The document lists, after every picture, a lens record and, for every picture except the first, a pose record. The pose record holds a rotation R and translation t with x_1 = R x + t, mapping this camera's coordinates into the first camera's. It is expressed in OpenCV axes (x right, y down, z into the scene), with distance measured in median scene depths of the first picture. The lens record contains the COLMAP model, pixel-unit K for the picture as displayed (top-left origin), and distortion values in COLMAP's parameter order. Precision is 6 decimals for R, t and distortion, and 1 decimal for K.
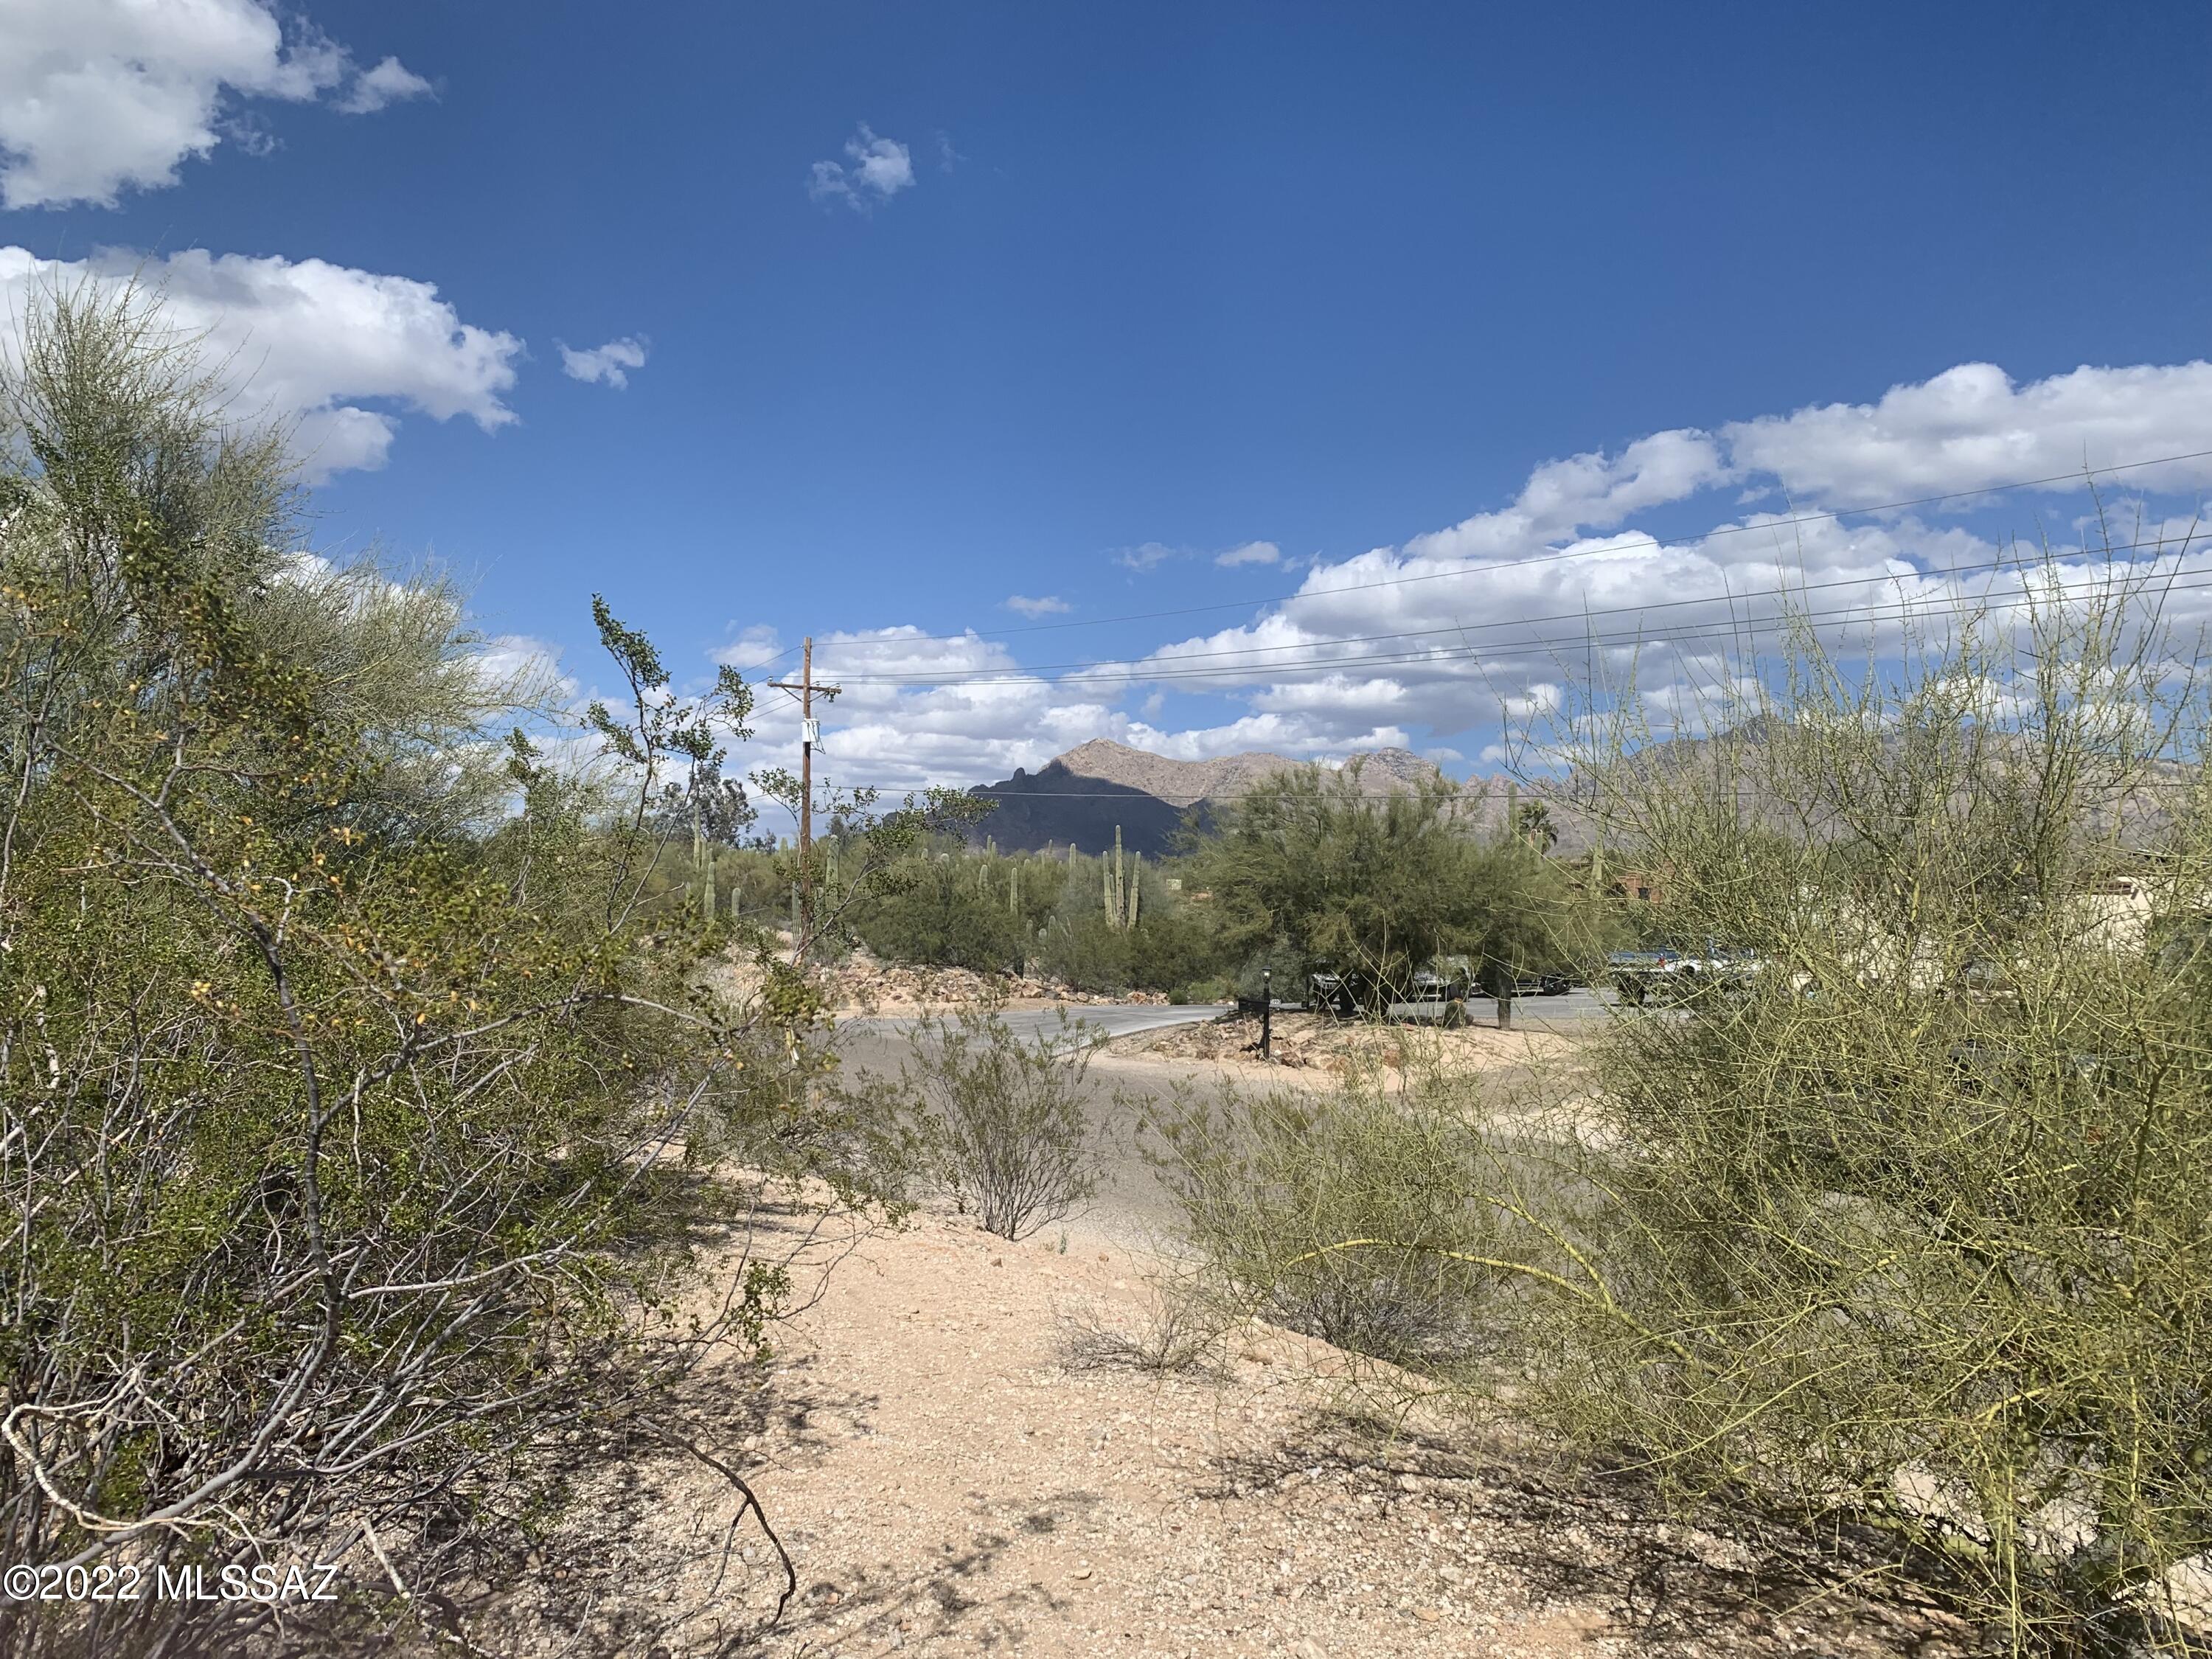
lens RADIAL K [[1662.0, 0, 1109.7], [0, 1662.0, 829.9], [0, 0, 1]] dist [0.038444, -0.034987]
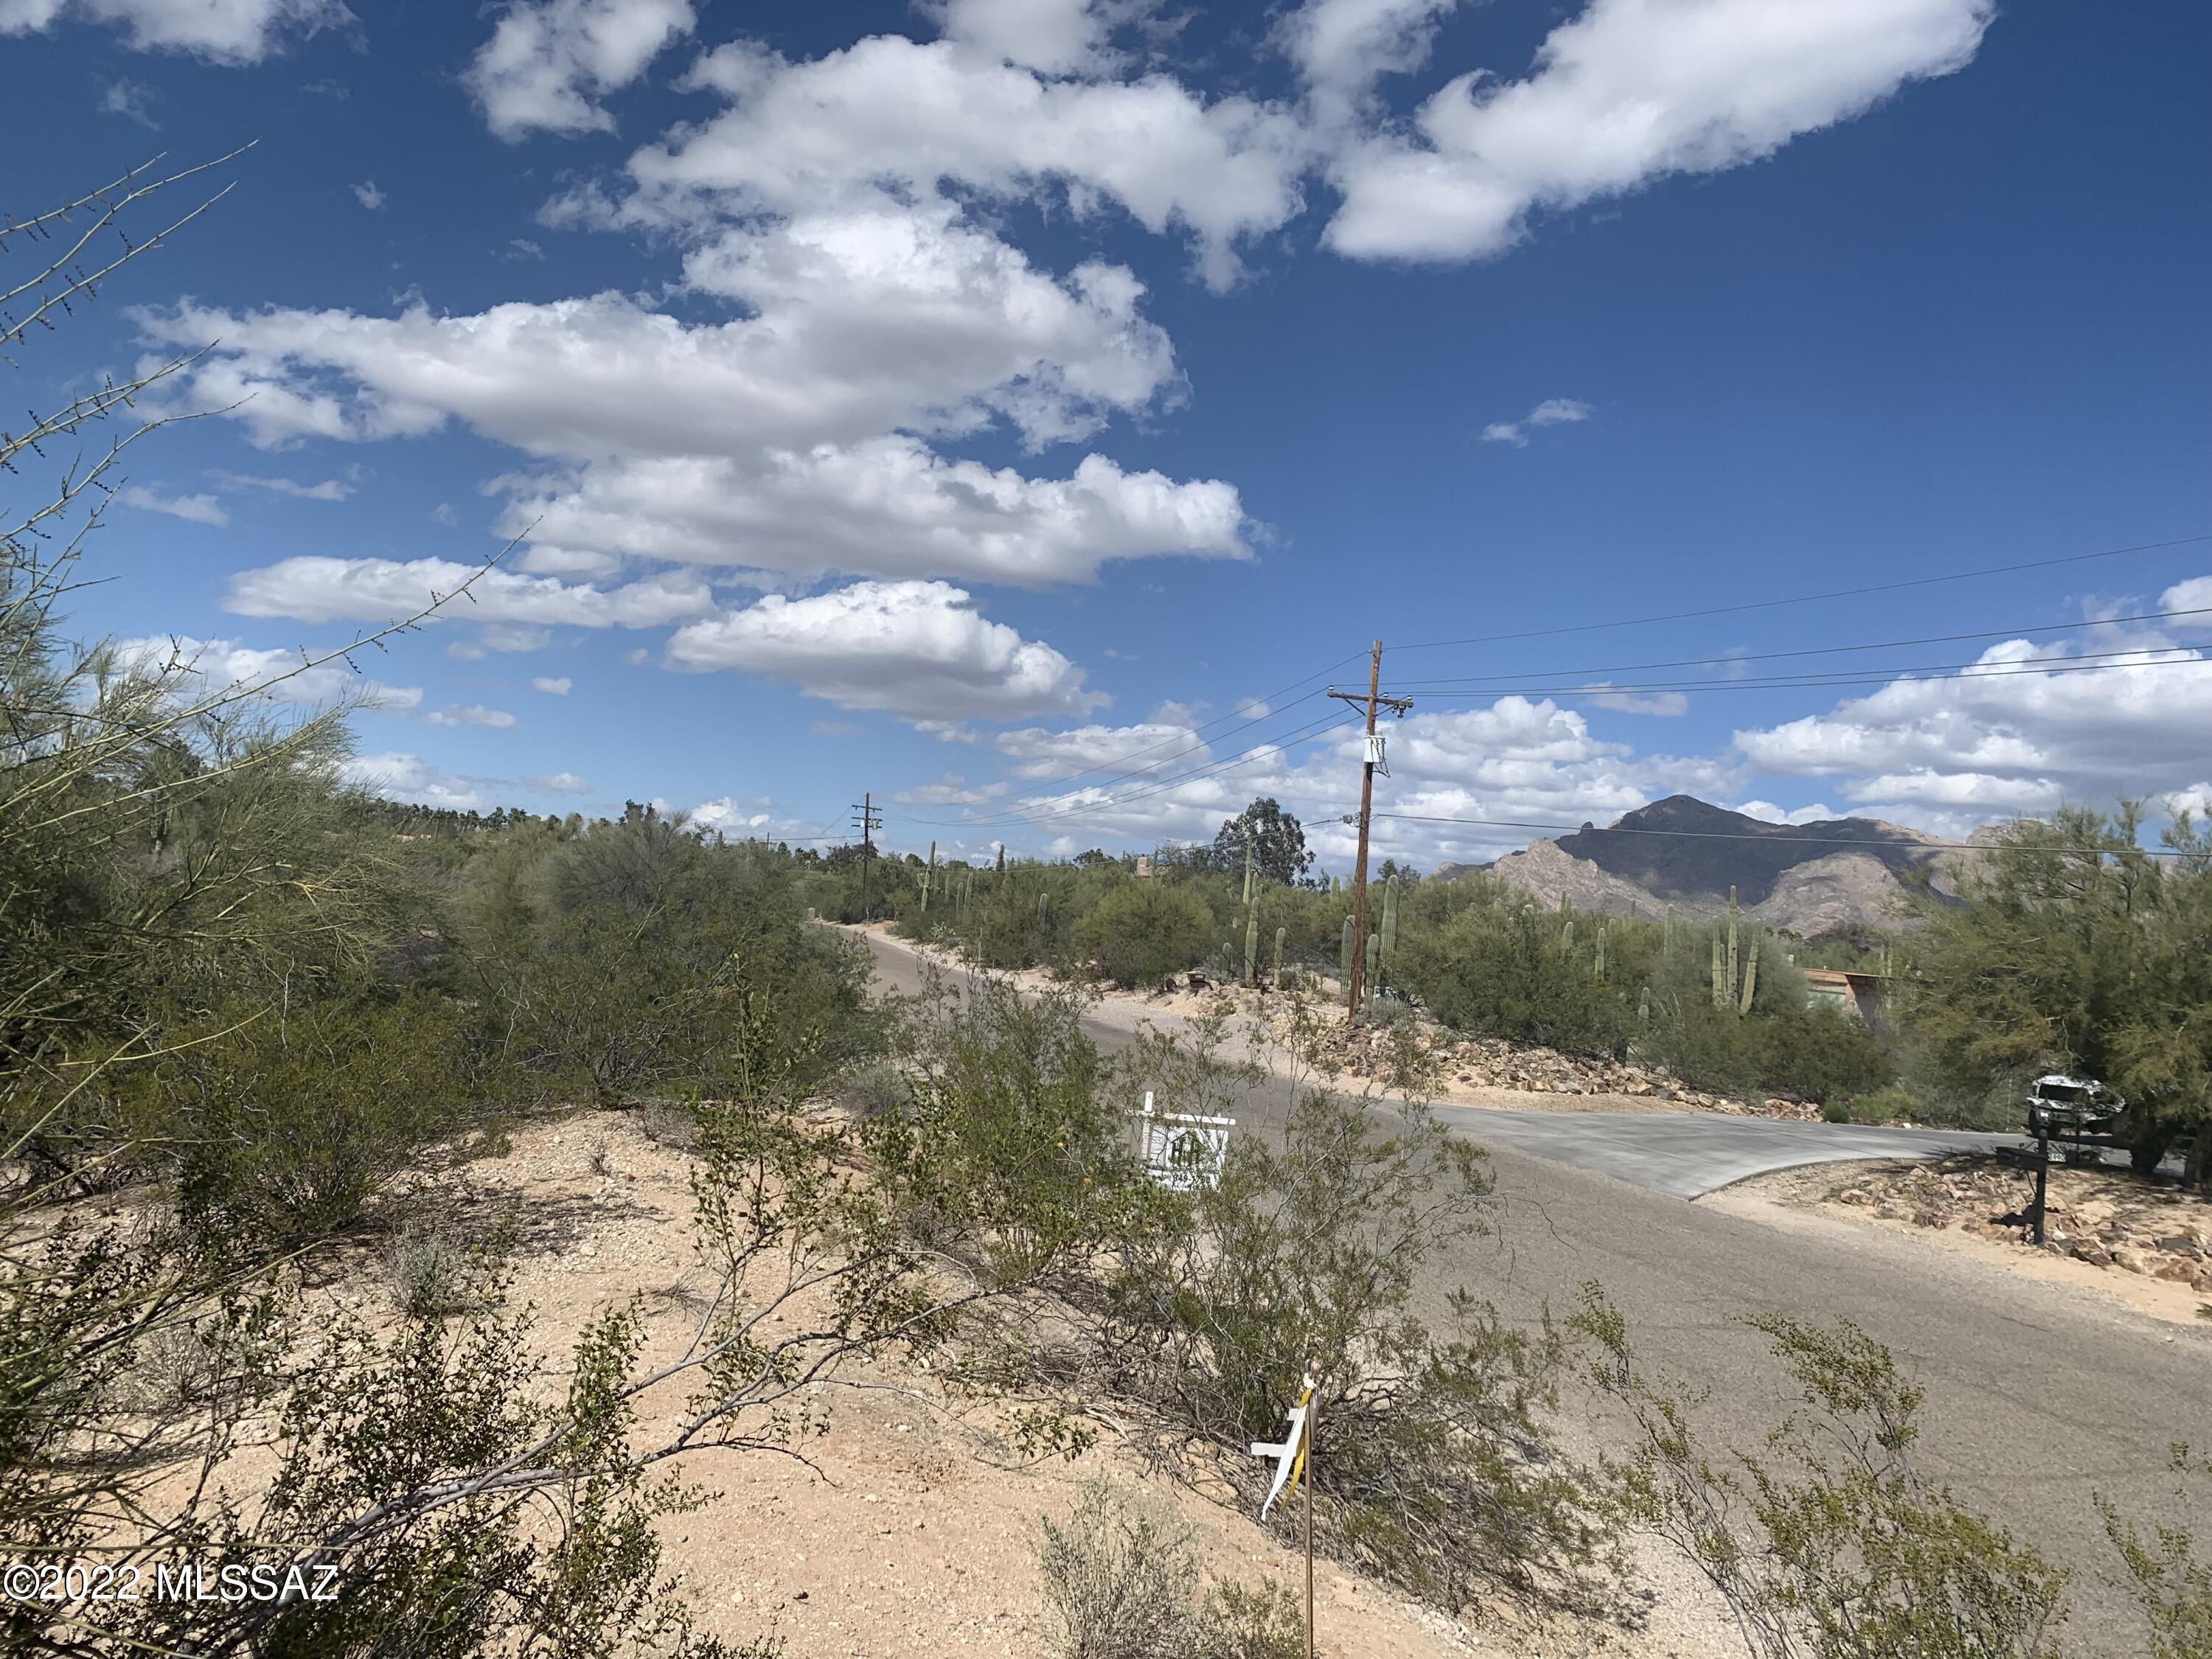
lens RADIAL K [[1662.0, 0, 1106.1], [0, 1662.0, 823.8], [0, 0, 1]] dist [0.038444, -0.034987]
pose [[0.943873, 0.052291, -0.326144, -0.032792], [-0.062673, 0.997805, -0.021400, 0.006355], [0.324309, 0.040639, 0.945078, 0.168457]]
